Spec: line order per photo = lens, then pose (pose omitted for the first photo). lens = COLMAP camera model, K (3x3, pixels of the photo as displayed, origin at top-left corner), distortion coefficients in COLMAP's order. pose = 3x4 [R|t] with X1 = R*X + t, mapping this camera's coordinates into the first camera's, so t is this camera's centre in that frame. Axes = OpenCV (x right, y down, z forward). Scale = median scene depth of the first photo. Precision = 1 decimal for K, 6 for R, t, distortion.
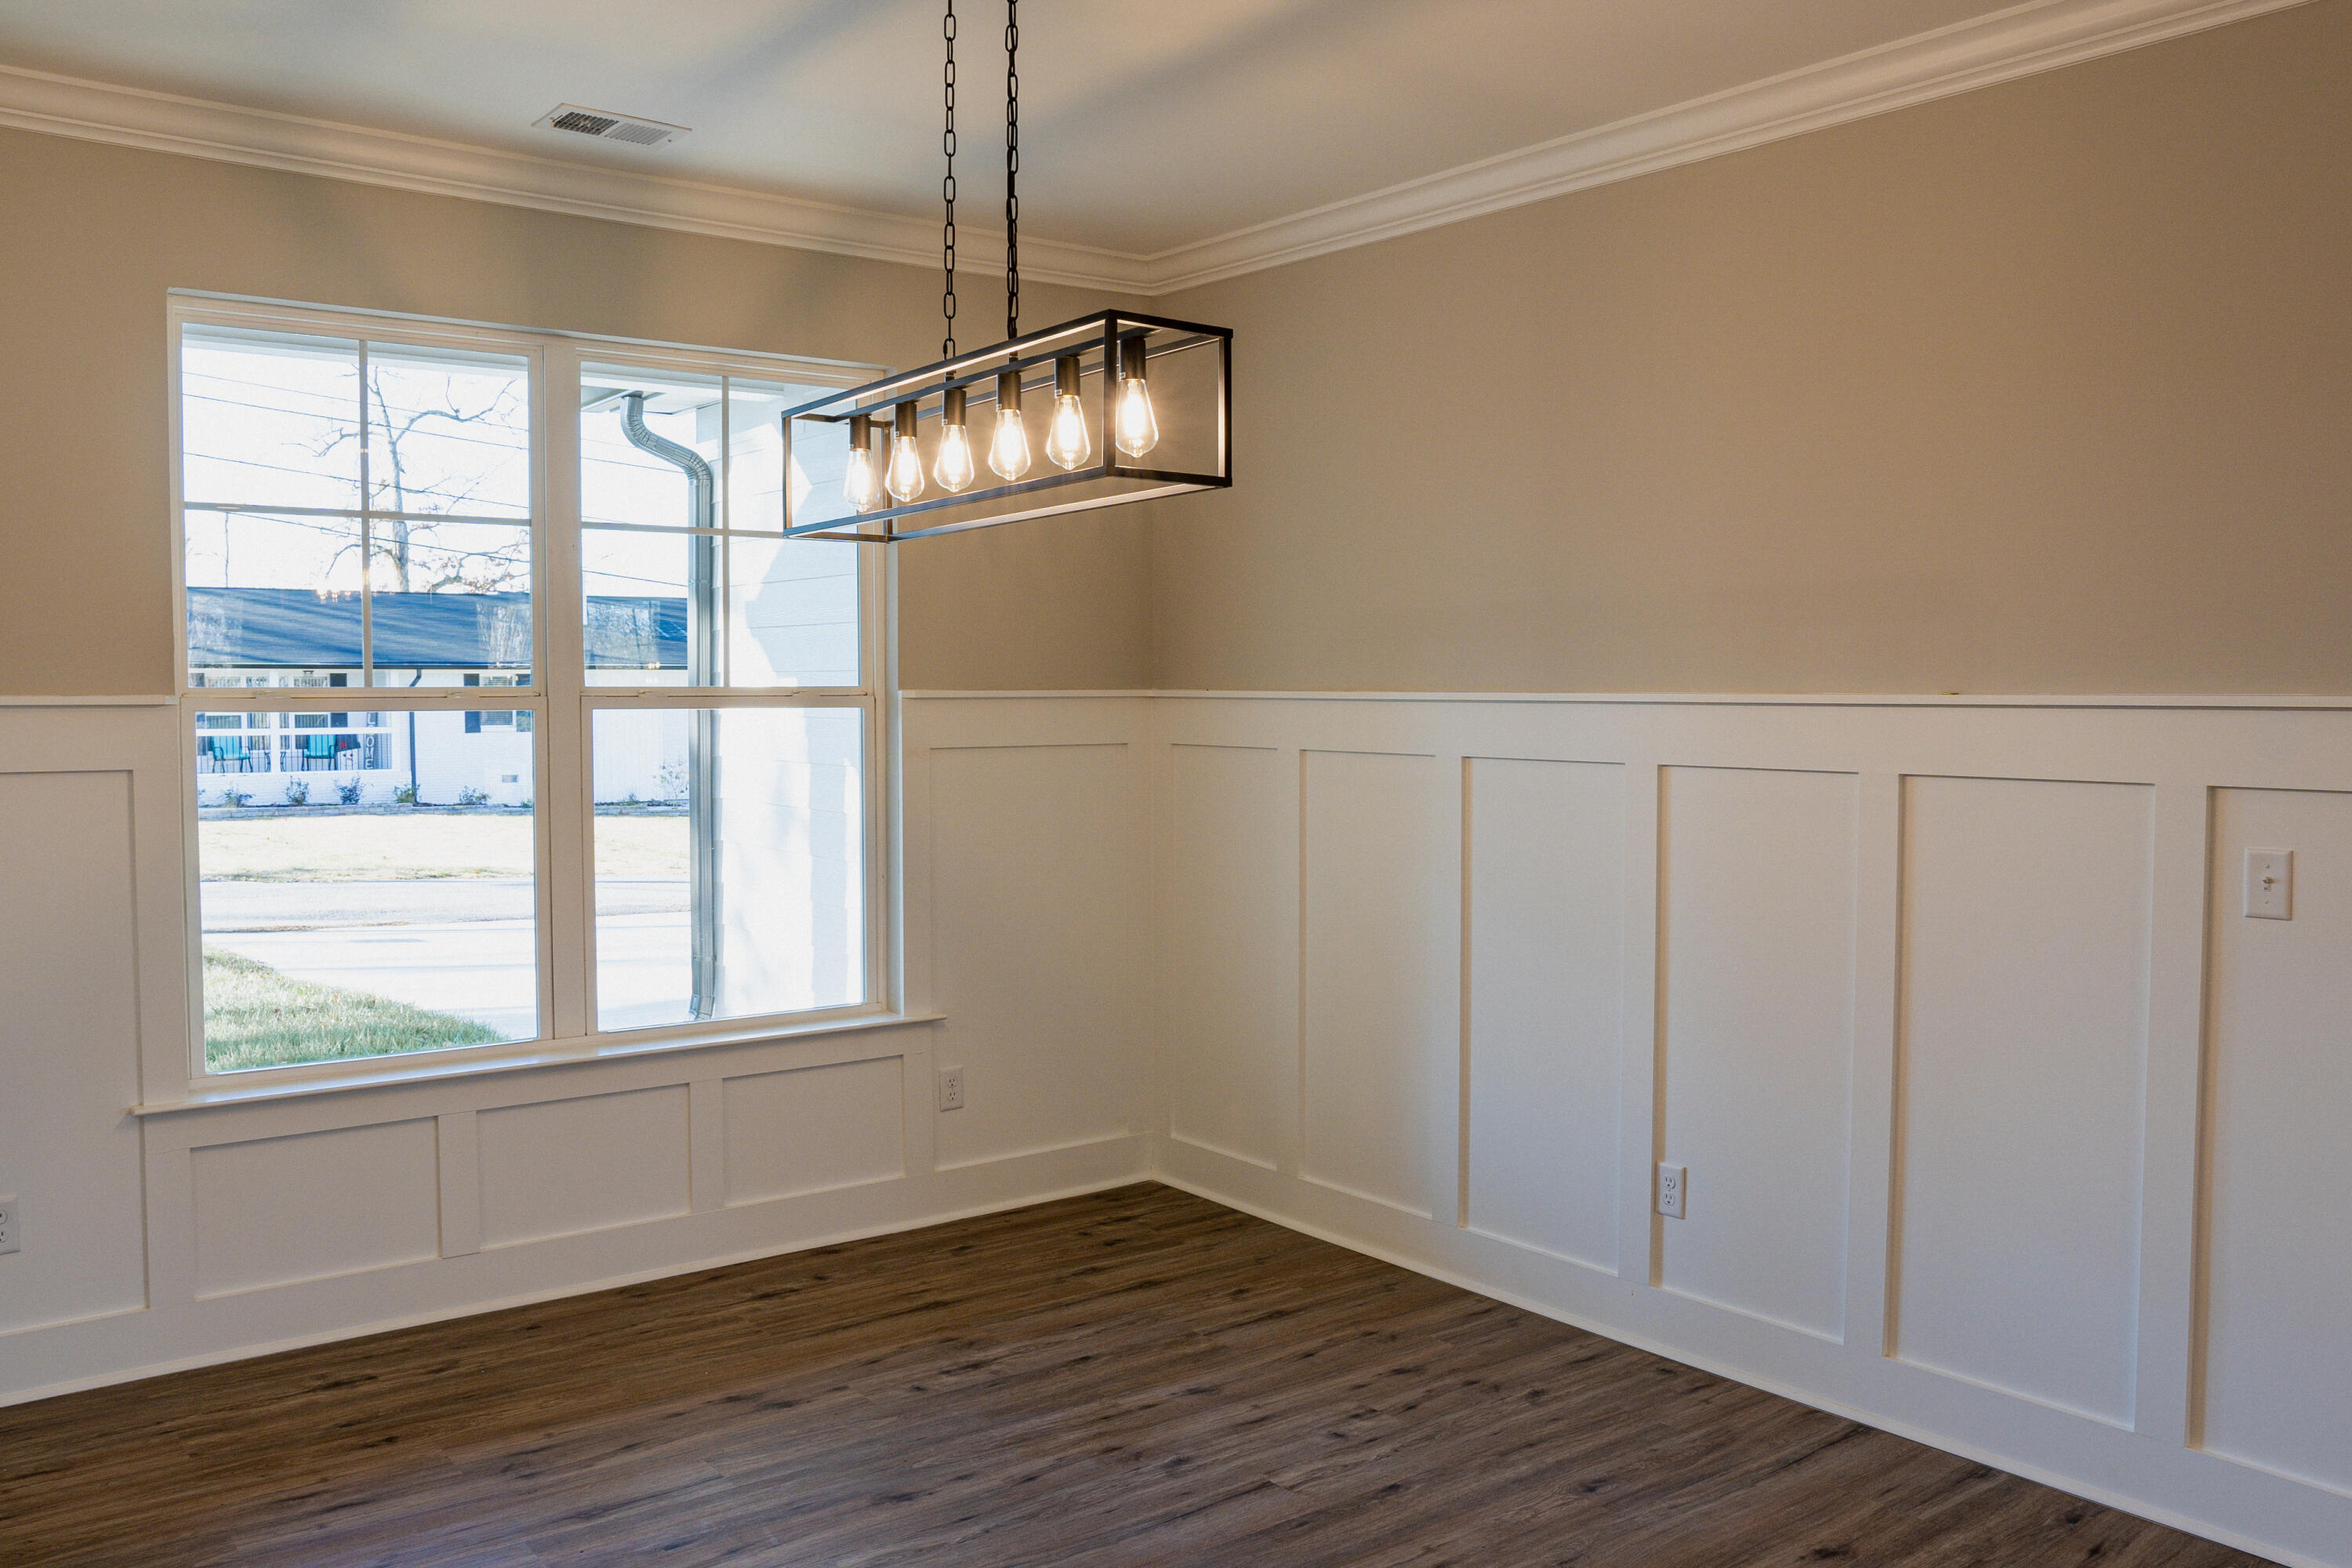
lens RADIAL K [[1819.2, 0, 1176.0], [0, 1819.2, 784.0], [0, 0, 1]] dist [-0.103468, 0.074895]
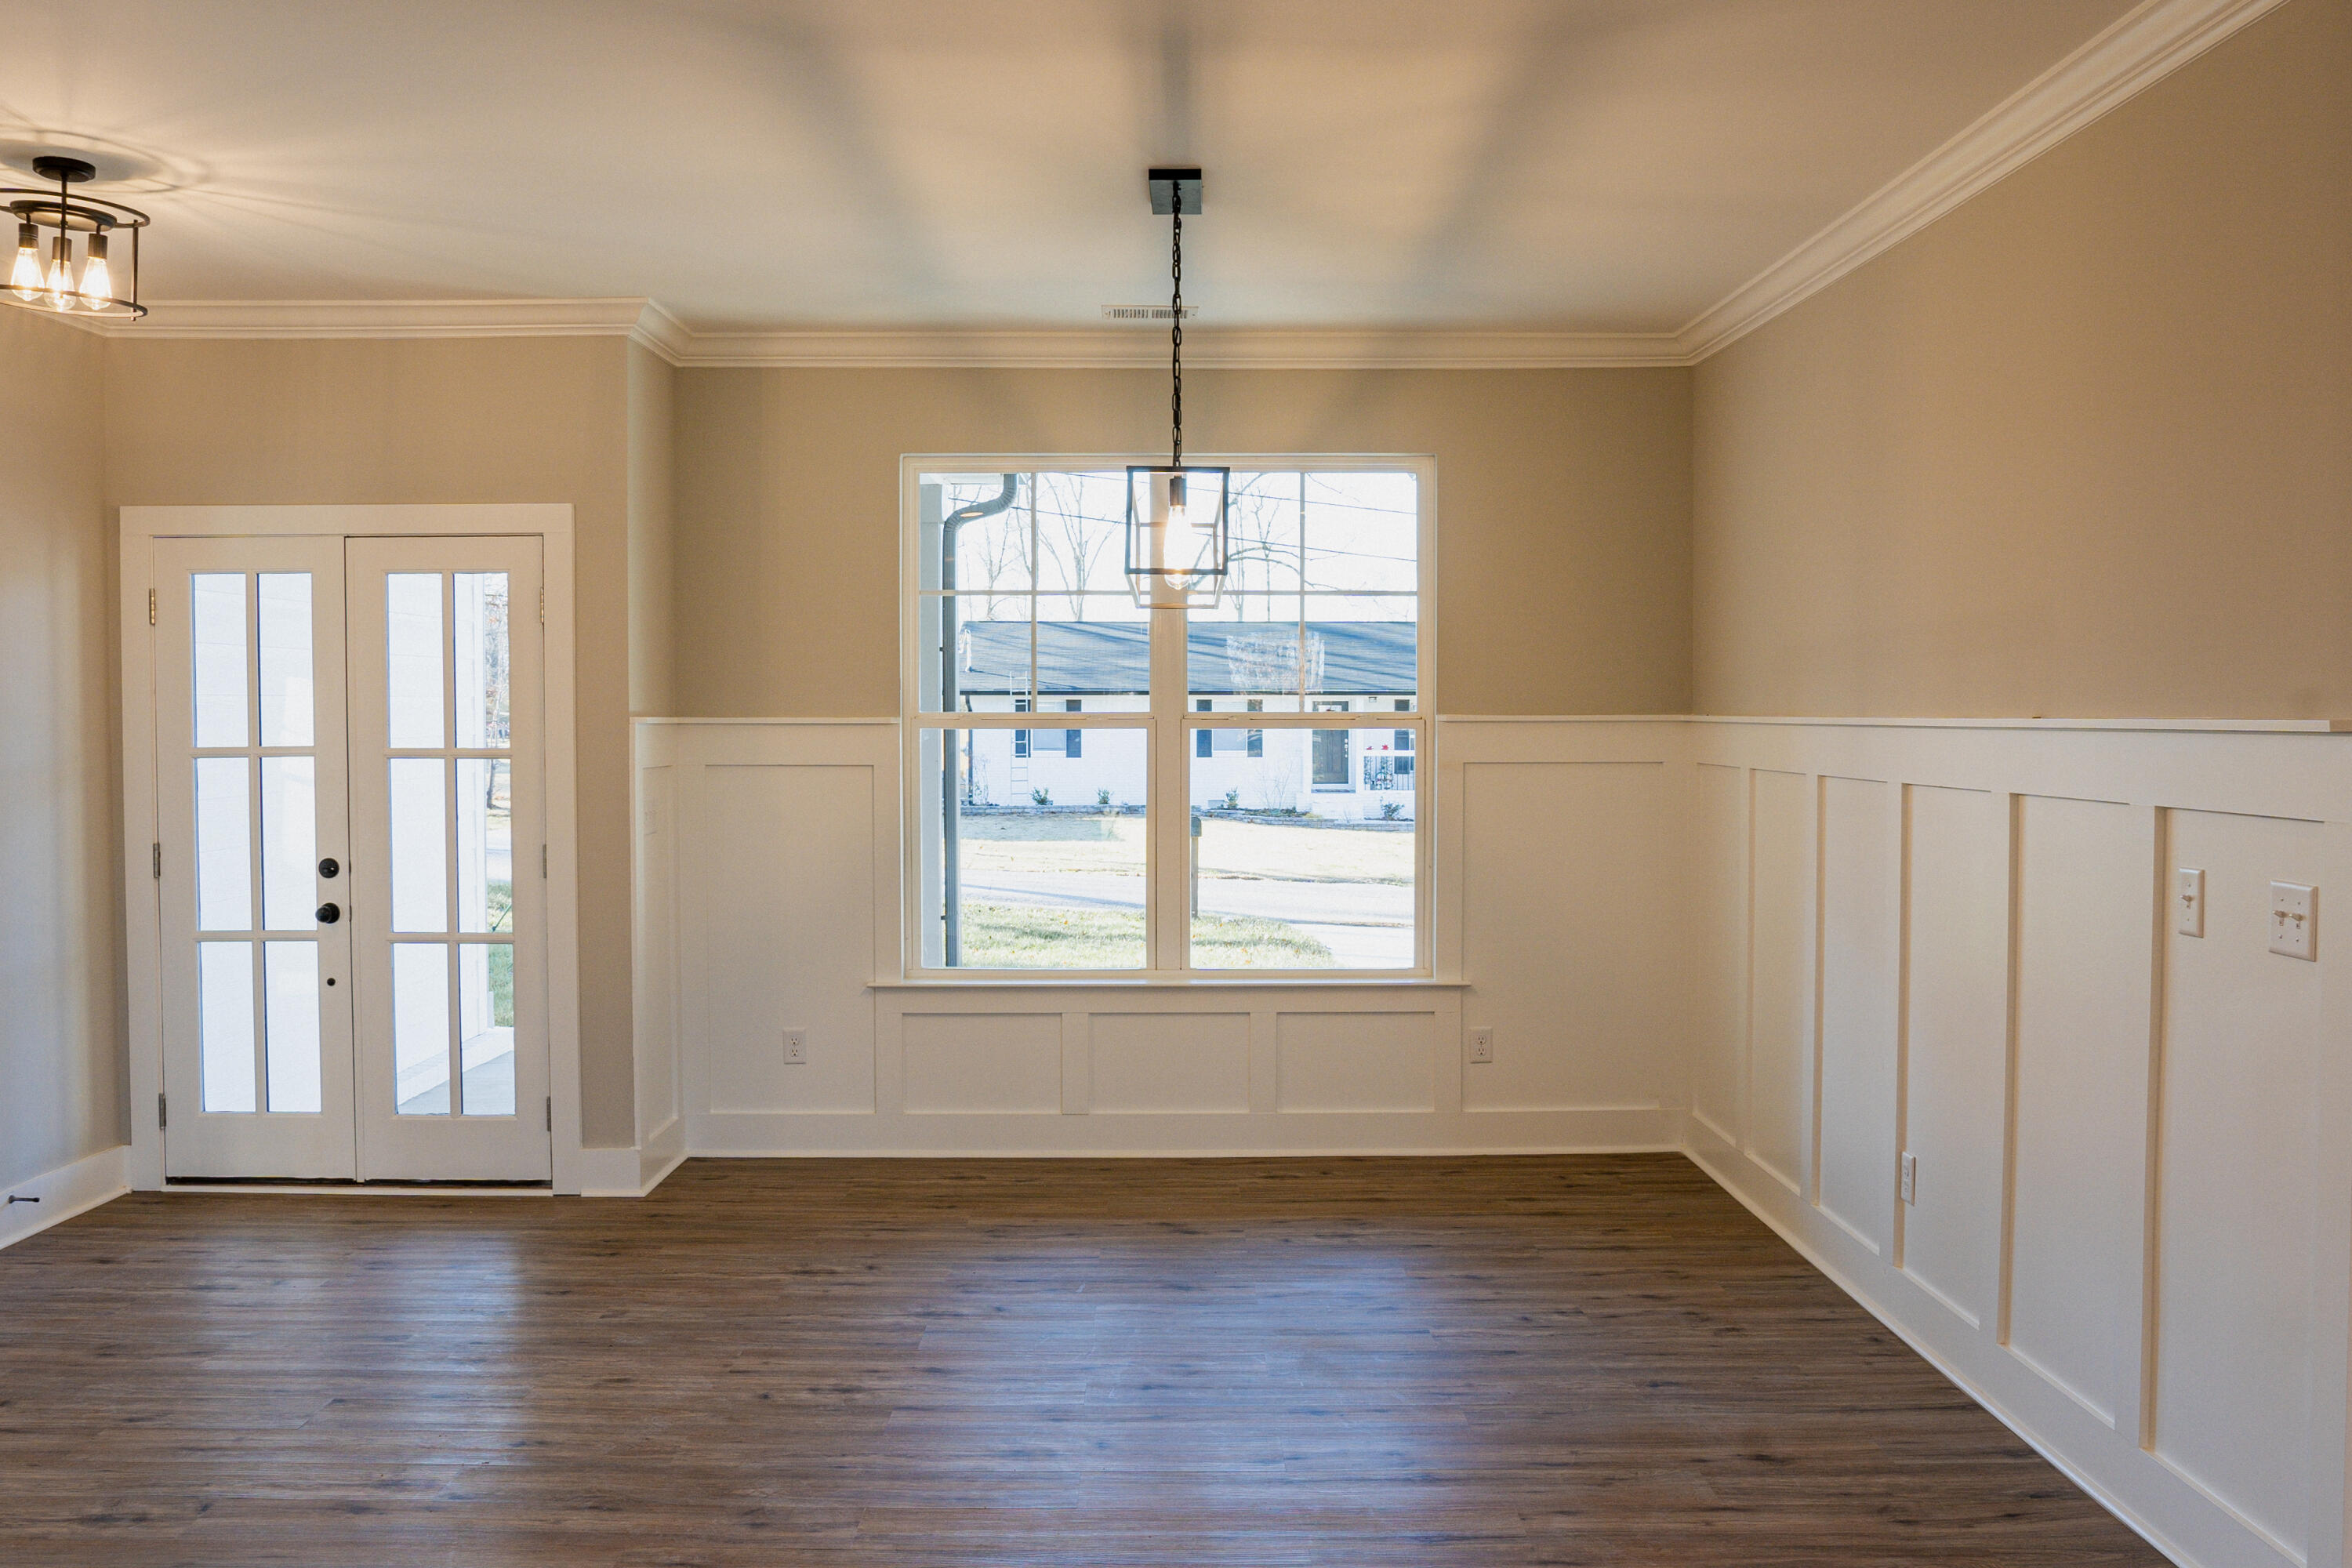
lens RADIAL K [[1844.4, 0, 1176.0], [0, 1844.4, 784.0], [0, 0, 1]] dist [-0.096778, 0.009838]
pose [[0.804468, 0.022150, -0.593583, 0.556459], [-0.030749, 0.999518, -0.004375, 0.007700], [0.593200, 0.021771, 0.804761, -0.137801]]
